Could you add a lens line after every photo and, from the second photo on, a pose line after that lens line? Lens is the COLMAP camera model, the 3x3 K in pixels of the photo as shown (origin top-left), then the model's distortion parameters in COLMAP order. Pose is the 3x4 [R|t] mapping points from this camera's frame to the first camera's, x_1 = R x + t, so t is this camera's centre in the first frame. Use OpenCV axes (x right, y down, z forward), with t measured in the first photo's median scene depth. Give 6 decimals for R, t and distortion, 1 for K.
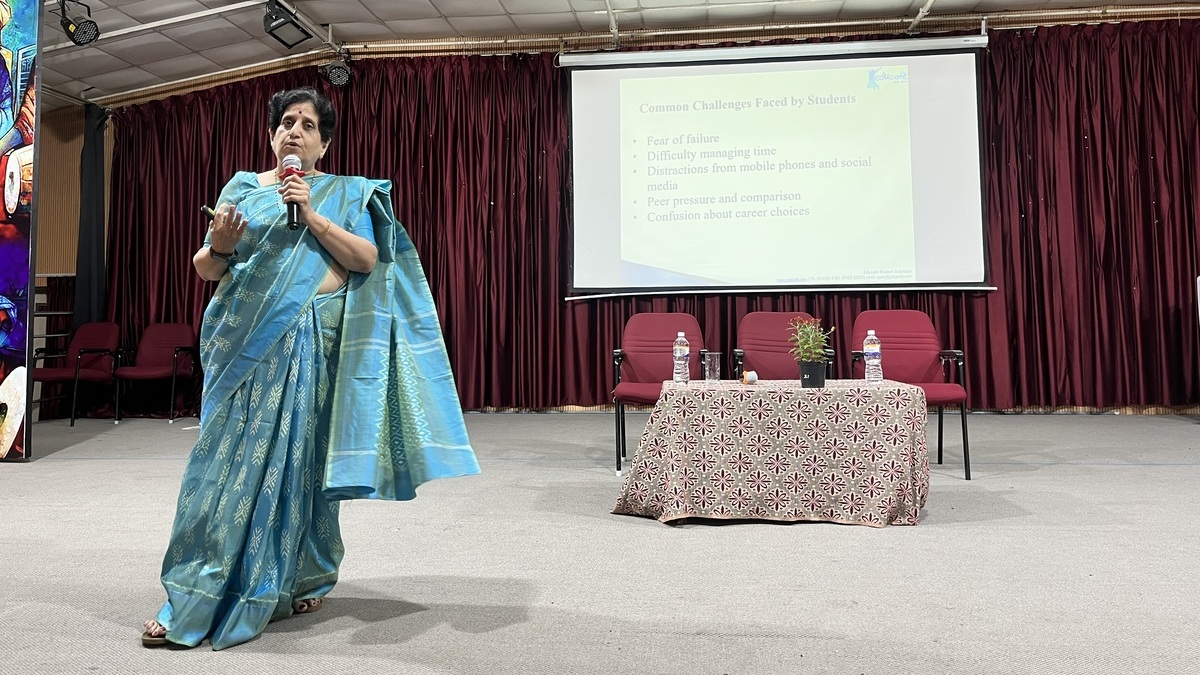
lens RADIAL K [[927.3, 0, 580.5], [0, 927.3, 267.4], [0, 0, 1]] dist [0.006453, -0.022419]
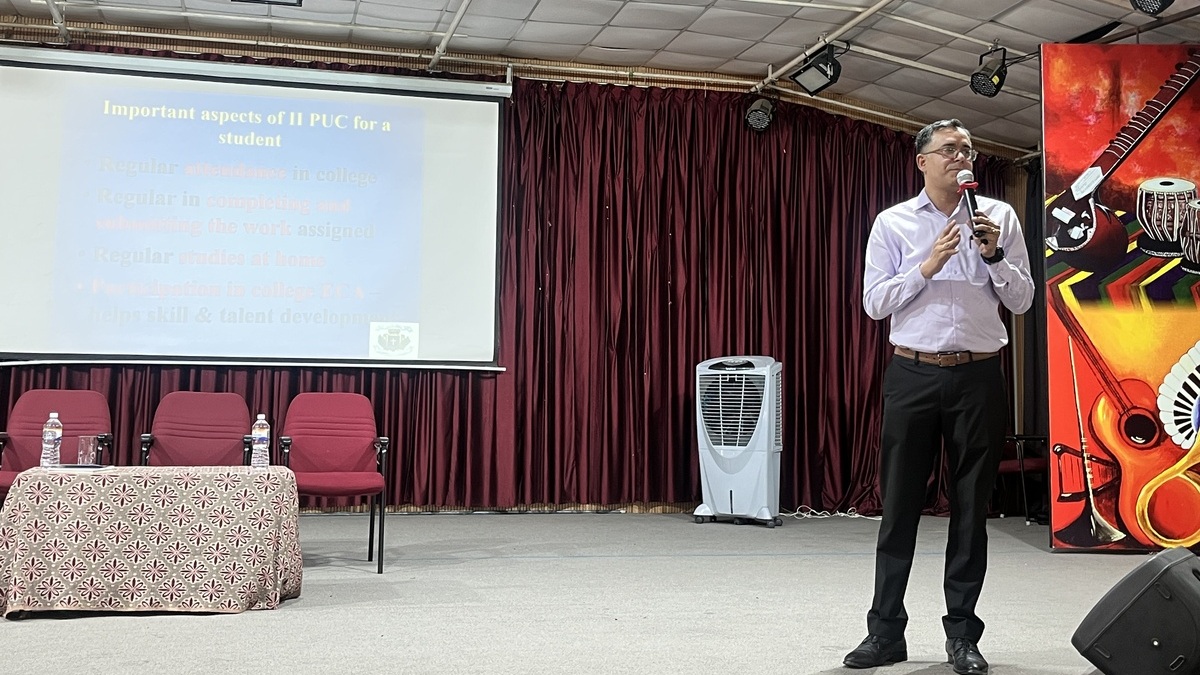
lens RADIAL K [[1367.8, 0, 632.3], [0, 1367.8, 237.3], [0, 0, 1]] dist [0.014920, 0.000000]
pose [[0.923924, 0.068138, 0.376460, 0.082360], [-0.045745, 0.996628, -0.068116, -0.026356], [-0.379832, 0.045713, 0.923925, -0.341257]]
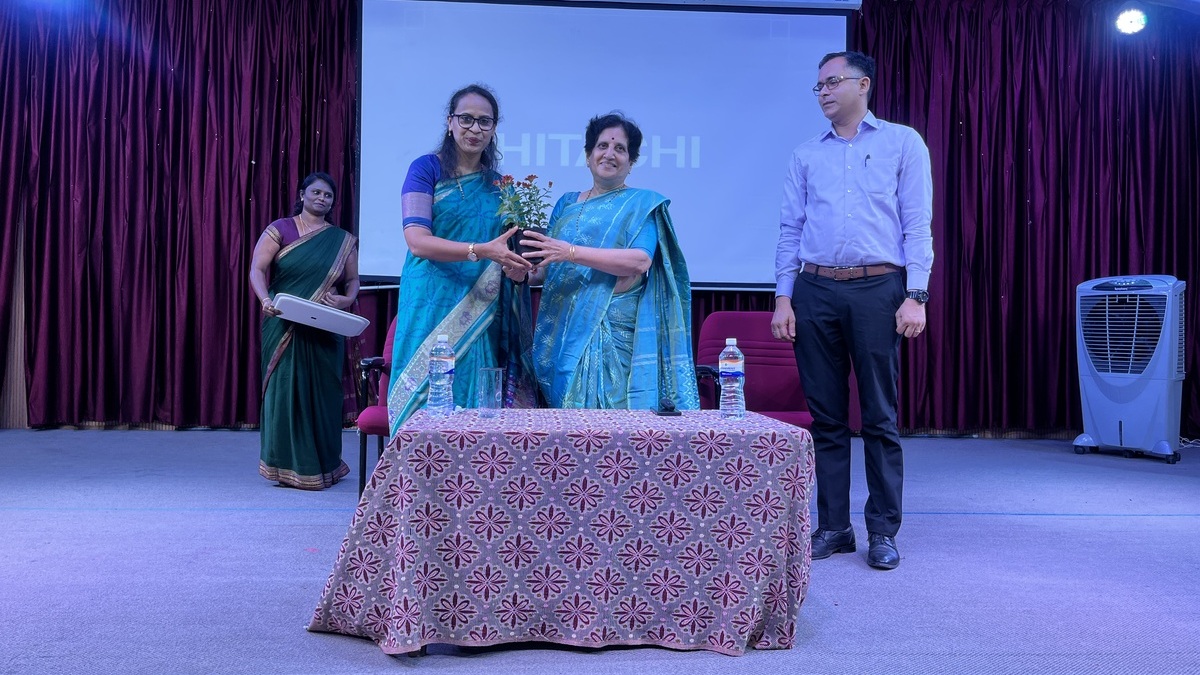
lens RADIAL K [[927.3, 0, 591.0], [0, 927.3, 325.5], [0, 0, 1]] dist [0.006453, -0.022419]
pose [[0.983411, 0.026028, 0.179515, 0.068270], [-0.037007, 0.997625, 0.058087, 0.017158], [-0.177577, -0.063767, 0.982039, 0.261802]]
